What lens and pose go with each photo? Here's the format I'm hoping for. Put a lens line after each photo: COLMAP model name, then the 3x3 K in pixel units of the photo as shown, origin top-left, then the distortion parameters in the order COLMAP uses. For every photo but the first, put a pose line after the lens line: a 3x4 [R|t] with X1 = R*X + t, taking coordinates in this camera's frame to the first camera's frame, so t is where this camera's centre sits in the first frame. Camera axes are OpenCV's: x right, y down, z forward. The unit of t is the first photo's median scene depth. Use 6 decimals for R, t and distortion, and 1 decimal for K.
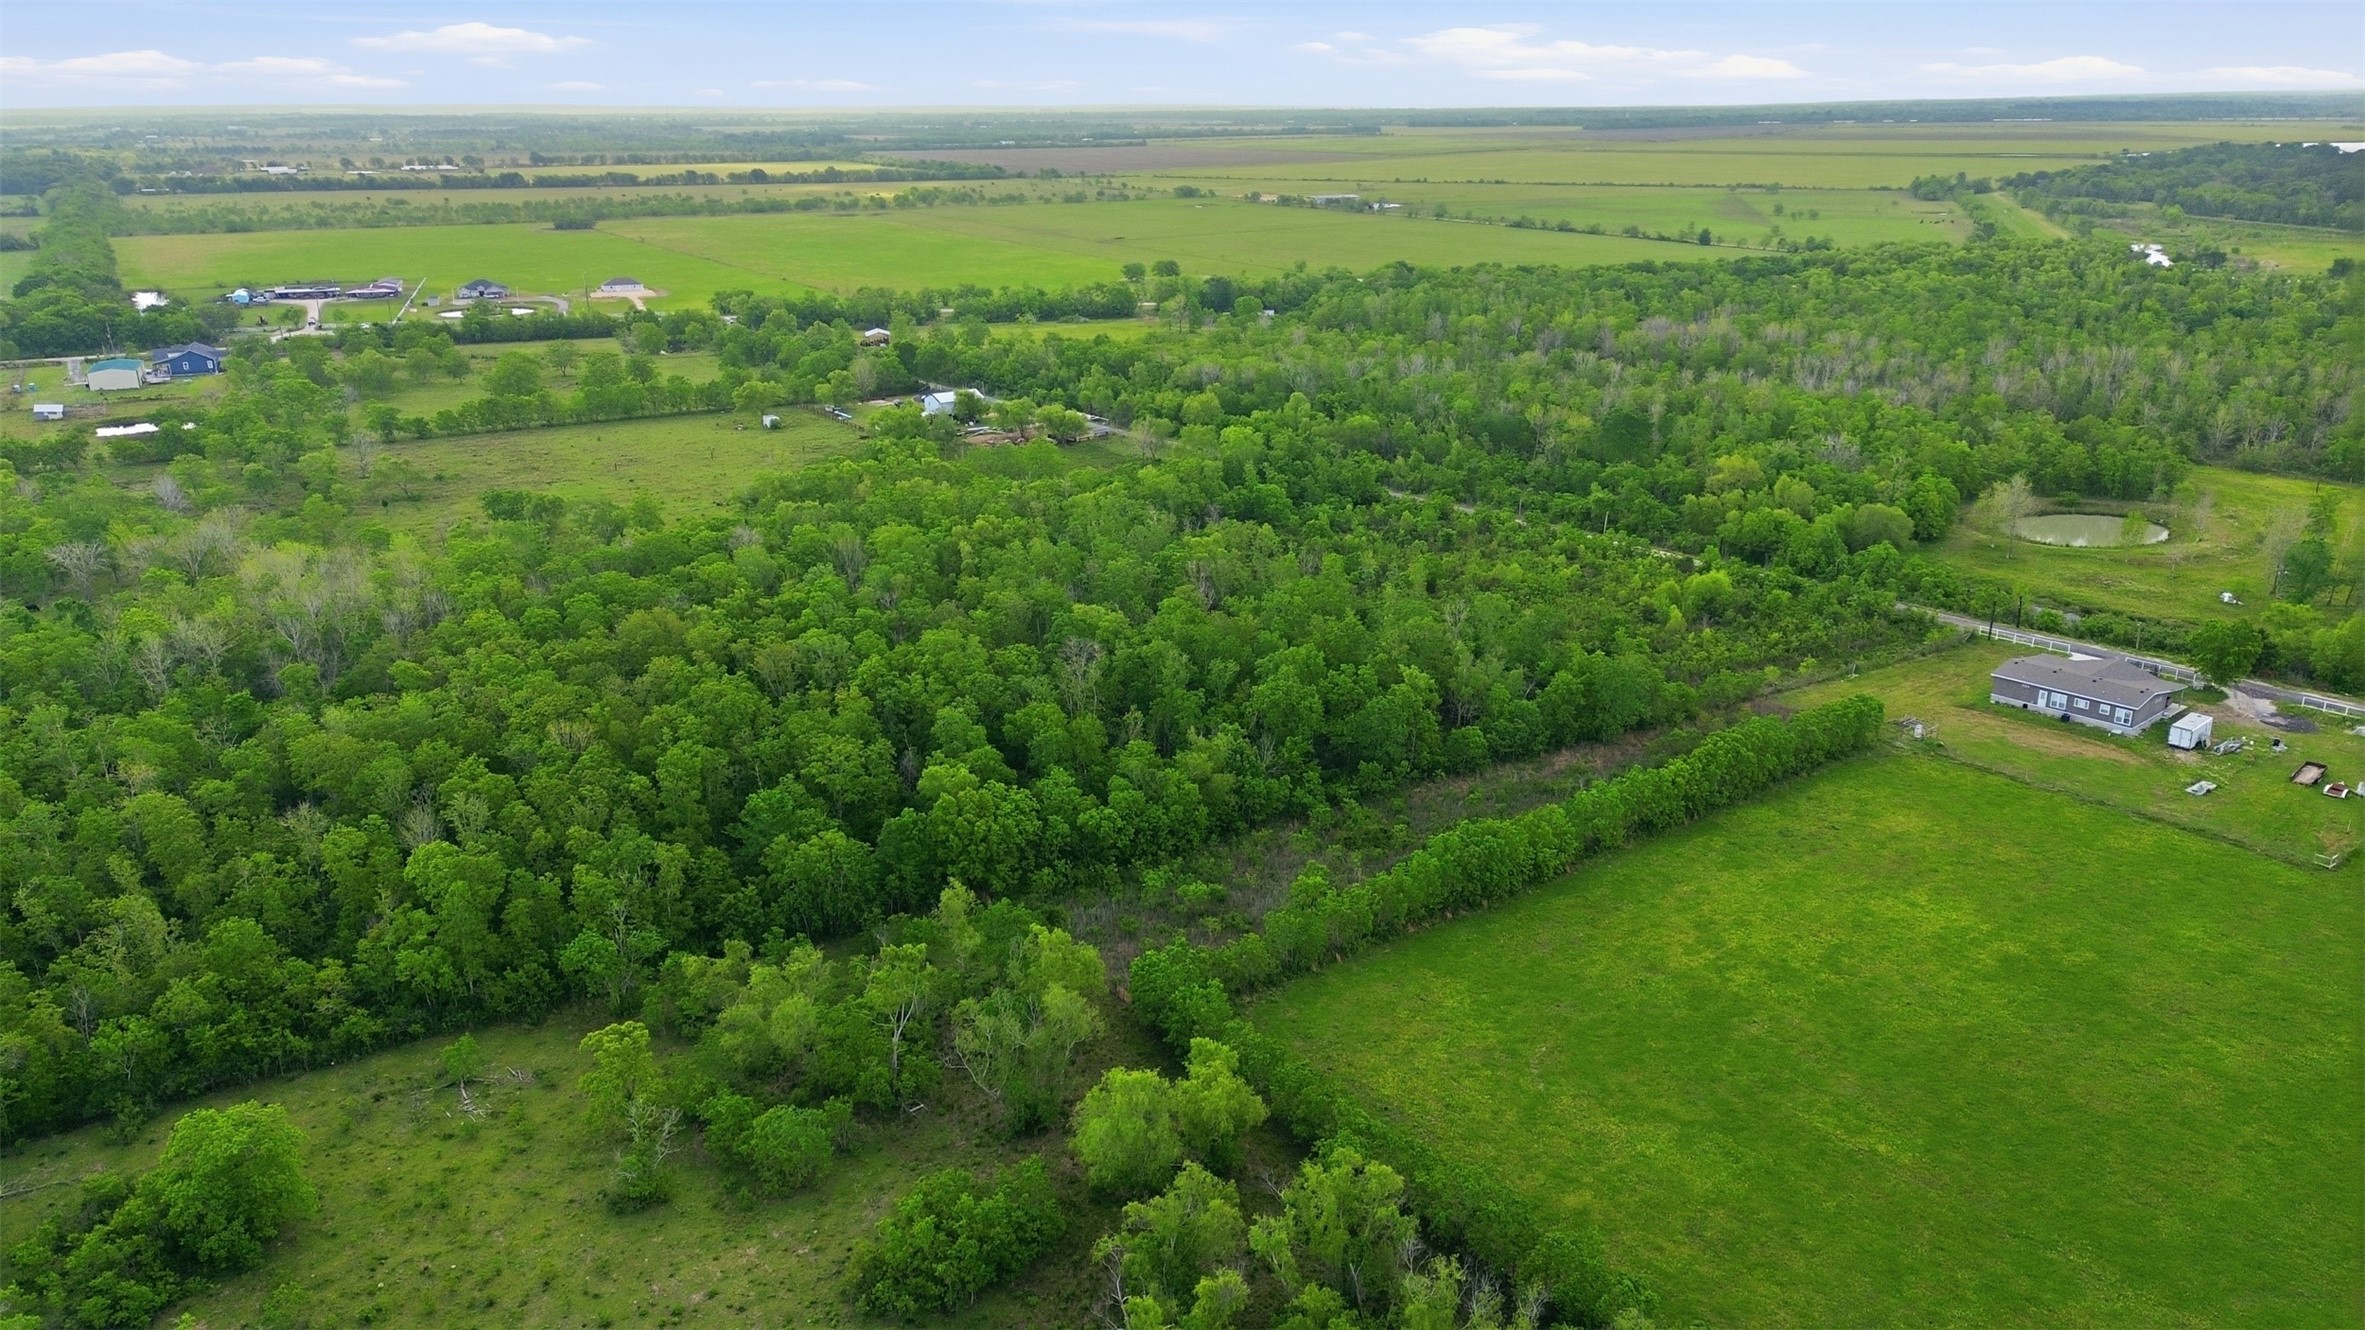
lens RADIAL K [[1666.6, 0, 1190.5], [0, 1666.6, 666.3], [0, 0, 1]] dist [0.072809, -0.063399]
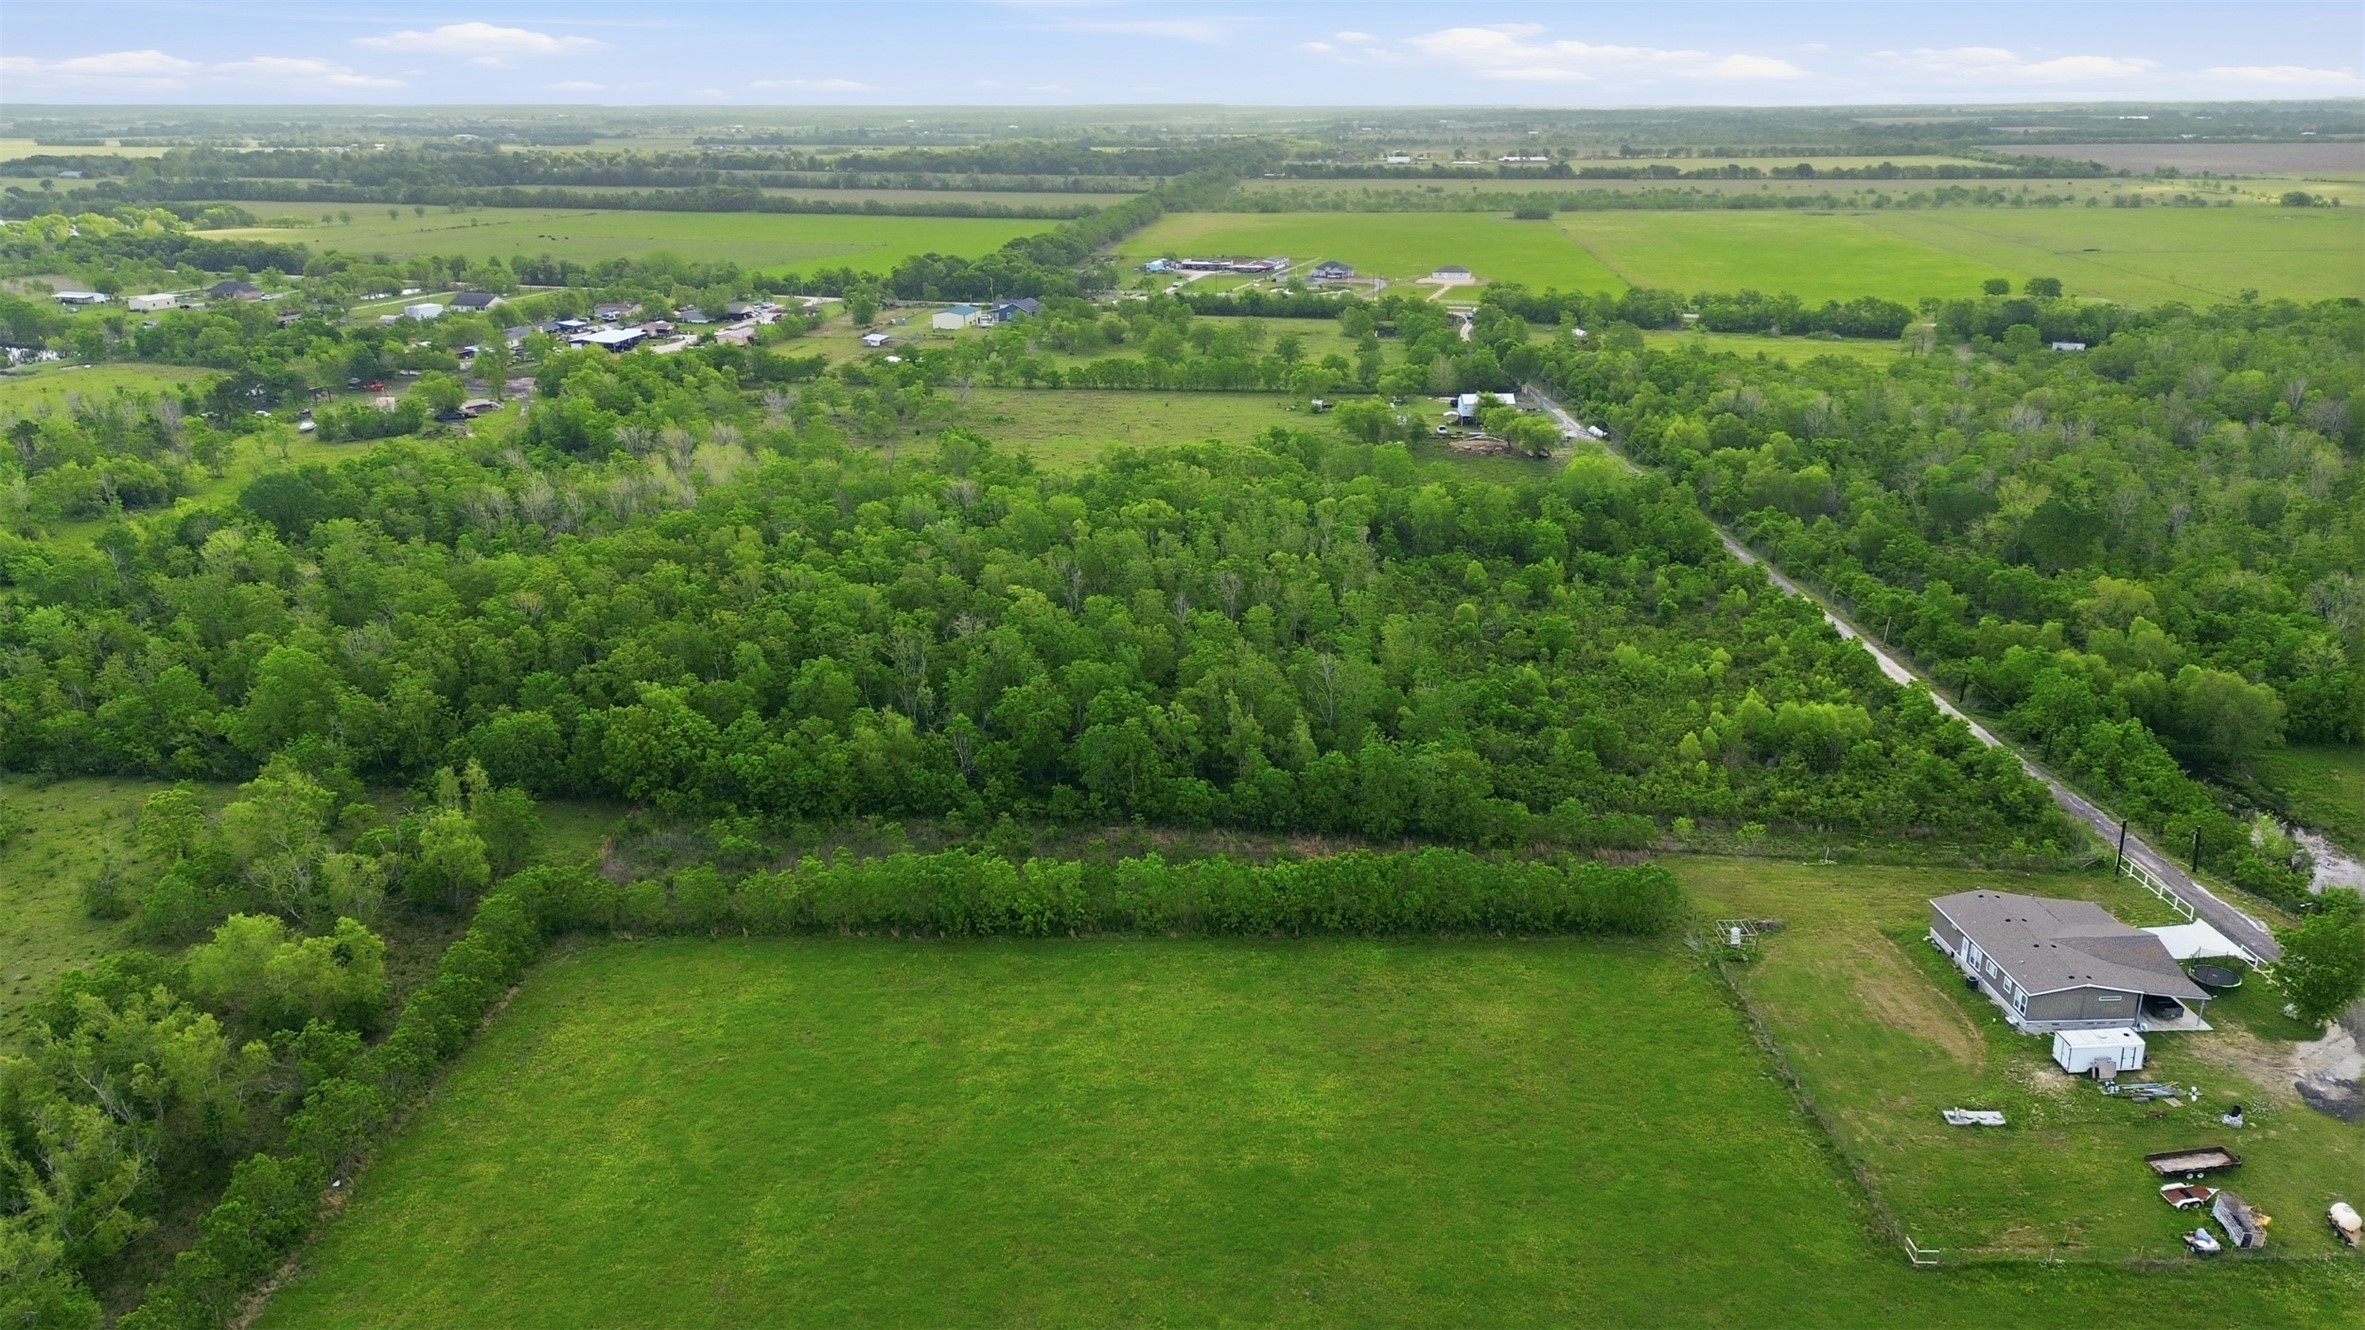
lens RADIAL K [[1666.6, 0, 1190.5], [0, 1666.6, 666.3], [0, 0, 1]] dist [0.072809, -0.063399]
pose [[0.788324, 0.200877, -0.581544, 0.172362], [-0.198395, 0.977706, 0.068782, -0.022258], [0.582396, 0.061153, 0.810602, 0.060470]]
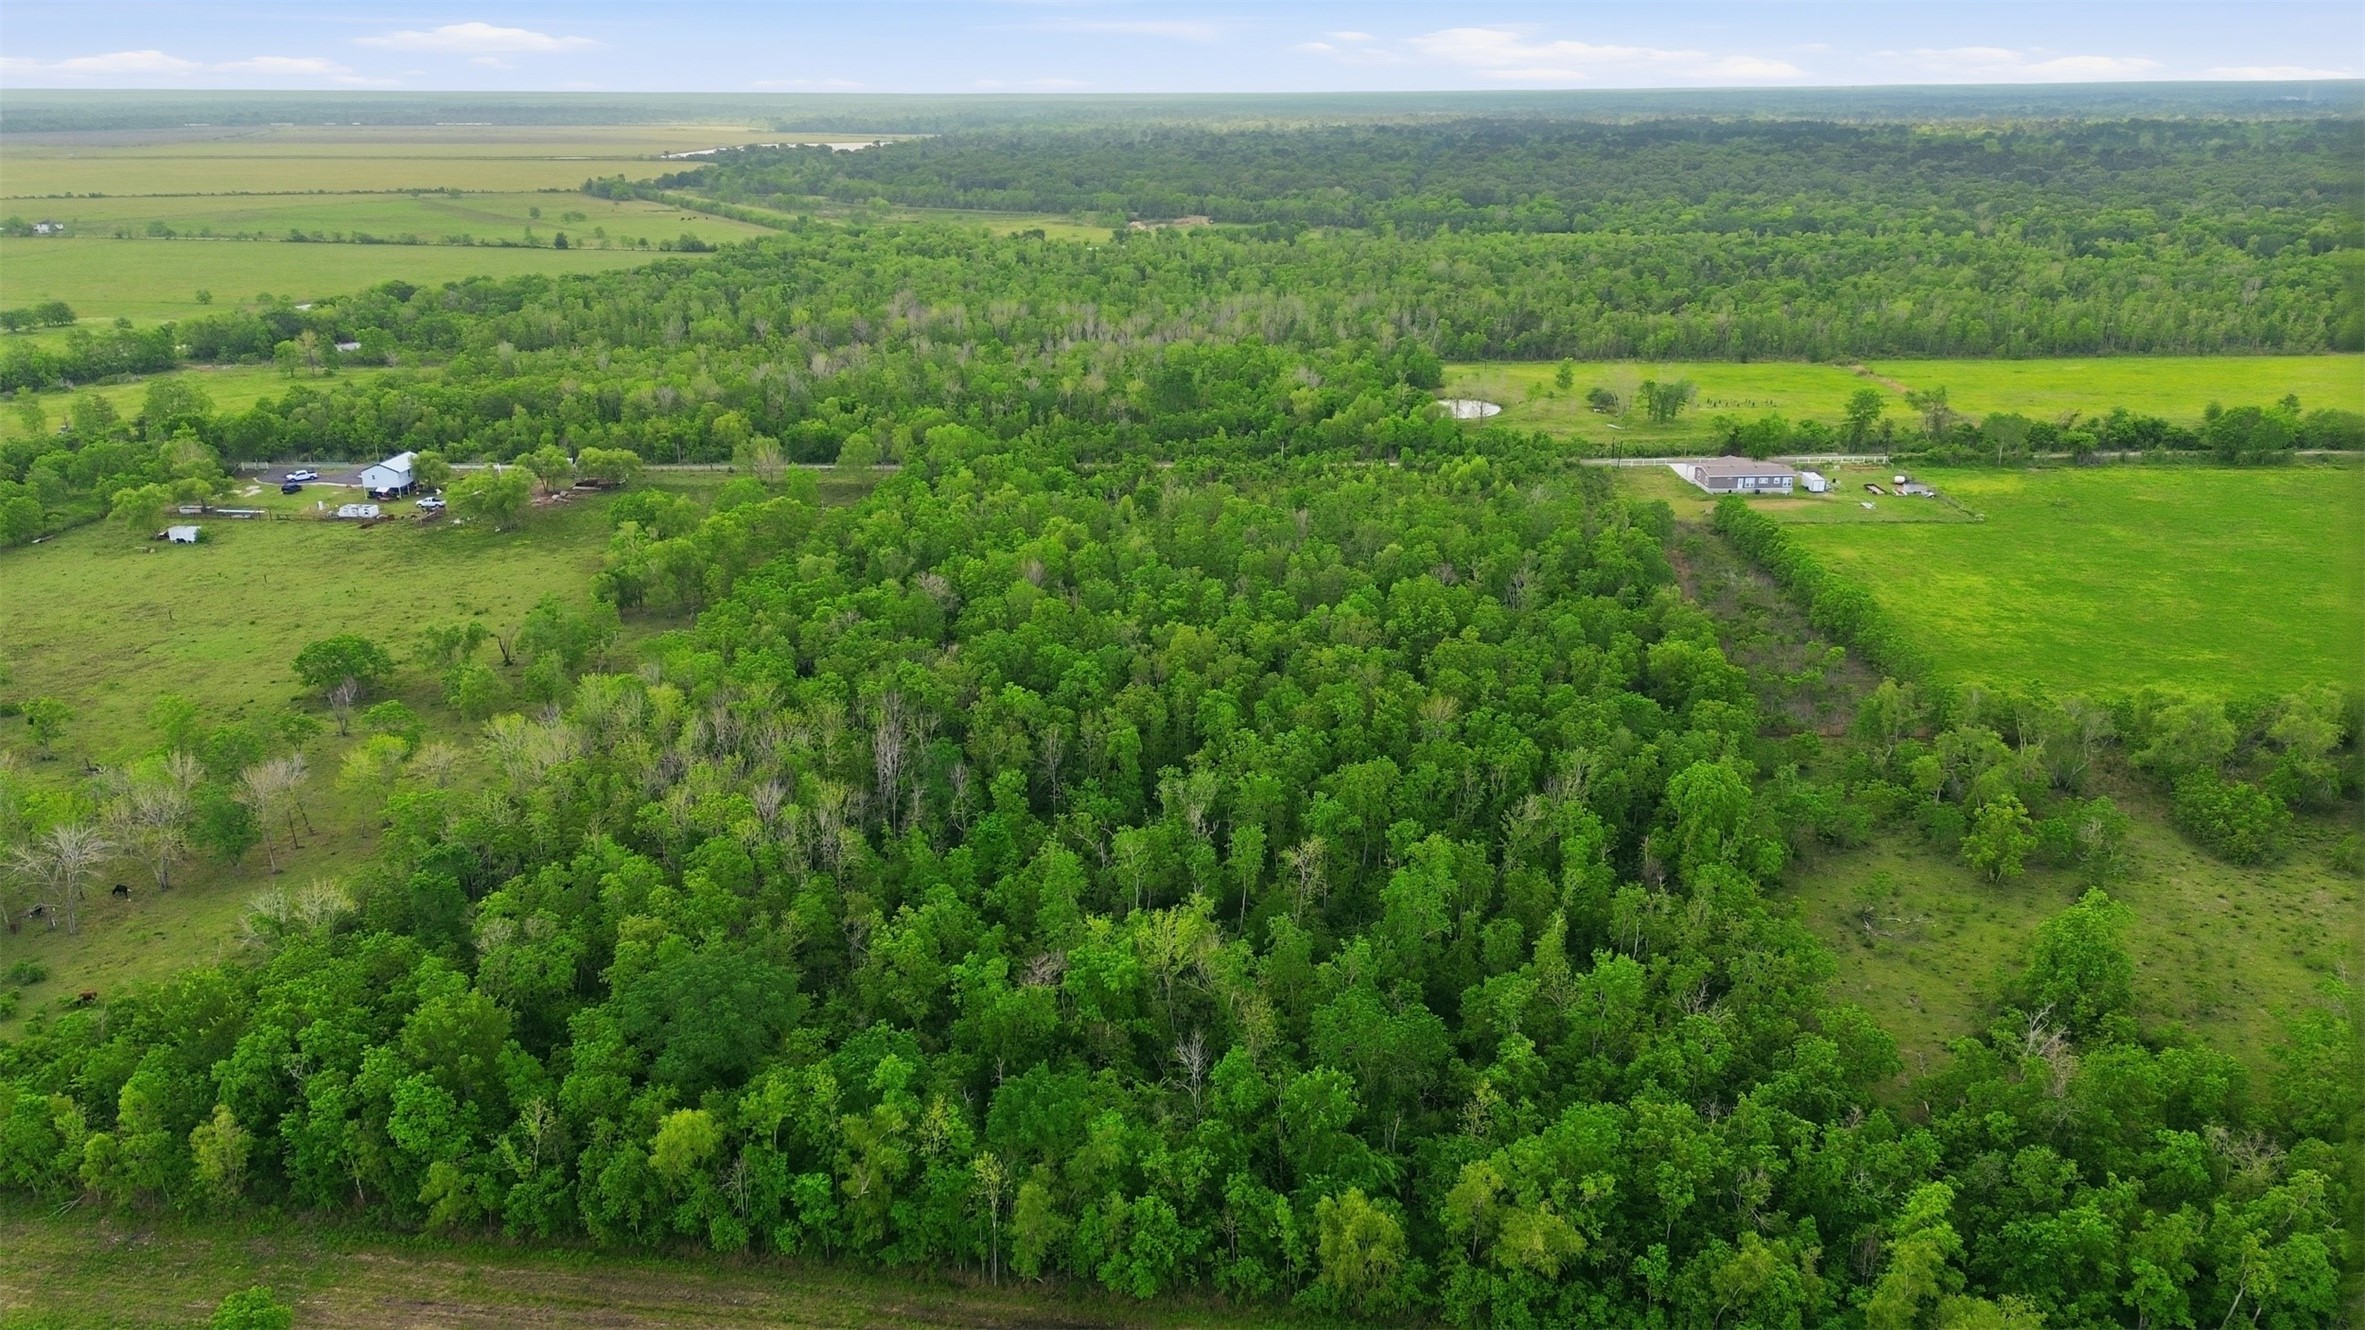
lens RADIAL K [[1705.2, 0, 1115.4], [0, 1705.2, 669.1], [0, 0, 1]] dist [0.006665, -0.002771]
pose [[0.624455, -0.243997, 0.741971, -0.316160], [0.244790, 0.963231, 0.110739, -0.038307], [-0.741710, 0.112476, 0.661222, 0.099592]]
